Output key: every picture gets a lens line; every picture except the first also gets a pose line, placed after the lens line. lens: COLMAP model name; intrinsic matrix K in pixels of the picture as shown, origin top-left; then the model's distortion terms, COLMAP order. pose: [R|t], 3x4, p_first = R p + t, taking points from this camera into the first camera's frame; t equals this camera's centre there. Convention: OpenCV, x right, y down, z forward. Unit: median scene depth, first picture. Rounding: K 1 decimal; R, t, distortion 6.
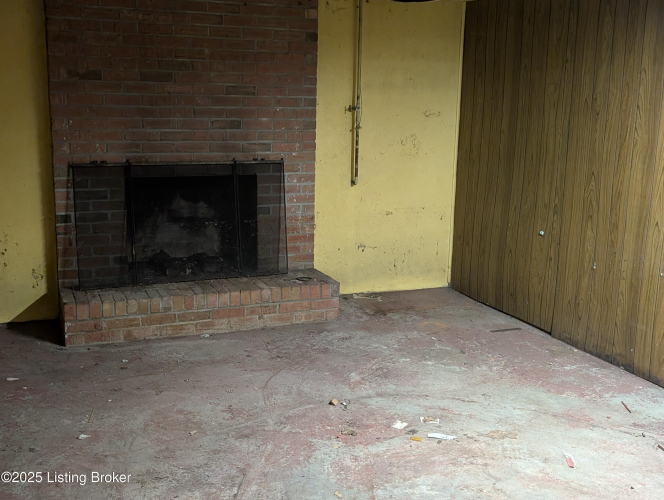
lens RADIAL K [[797.5, 0, 332.0], [0, 797.5, 250.0], [0, 0, 1]] dist [0.167523, -0.556185]
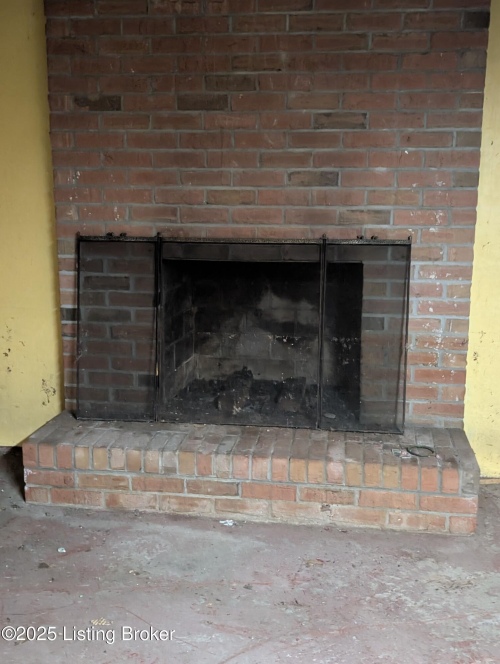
lens RADIAL K [[797.5, 0, 250.0], [0, 797.5, 332.0], [0, 0, 1]] dist [0.167523, -0.556185]
pose [[0.852246, 0.091321, -0.515109, 0.154808], [-0.090143, 0.995553, 0.027356, -0.054569], [0.515317, 0.023120, 0.856688, 0.469957]]
